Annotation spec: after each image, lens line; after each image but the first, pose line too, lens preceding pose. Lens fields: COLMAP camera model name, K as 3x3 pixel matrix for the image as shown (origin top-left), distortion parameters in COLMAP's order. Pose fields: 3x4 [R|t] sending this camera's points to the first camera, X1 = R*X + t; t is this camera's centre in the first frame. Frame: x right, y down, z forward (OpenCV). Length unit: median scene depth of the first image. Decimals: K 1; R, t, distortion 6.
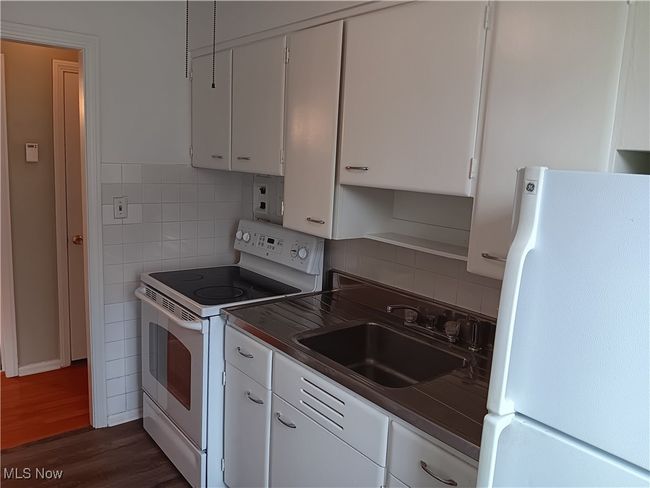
lens RADIAL K [[507.7, 0, 329.4], [0, 507.7, 243.2], [0, 0, 1]] dist [0.065128, -0.157284]
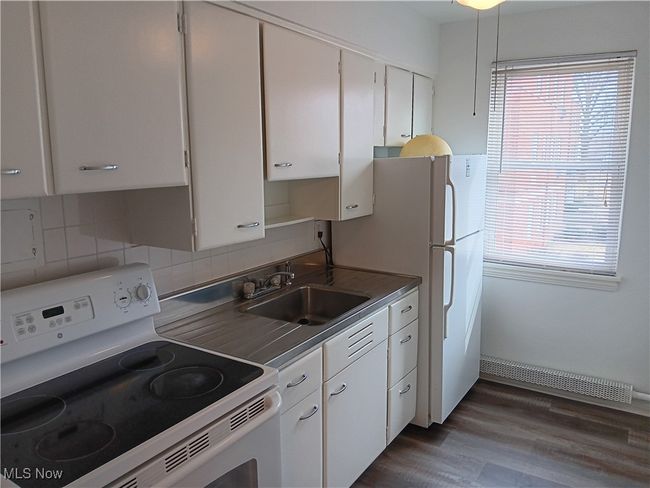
lens RADIAL K [[507.7, 0, 329.4], [0, 507.7, 243.2], [0, 0, 1]] dist [0.065128, -0.157284]
pose [[-0.323836, -0.207373, 0.923107, -0.974801], [0.147290, 0.952738, 0.265700, -0.246410], [-0.934578, 0.222007, -0.277986, 1.163334]]
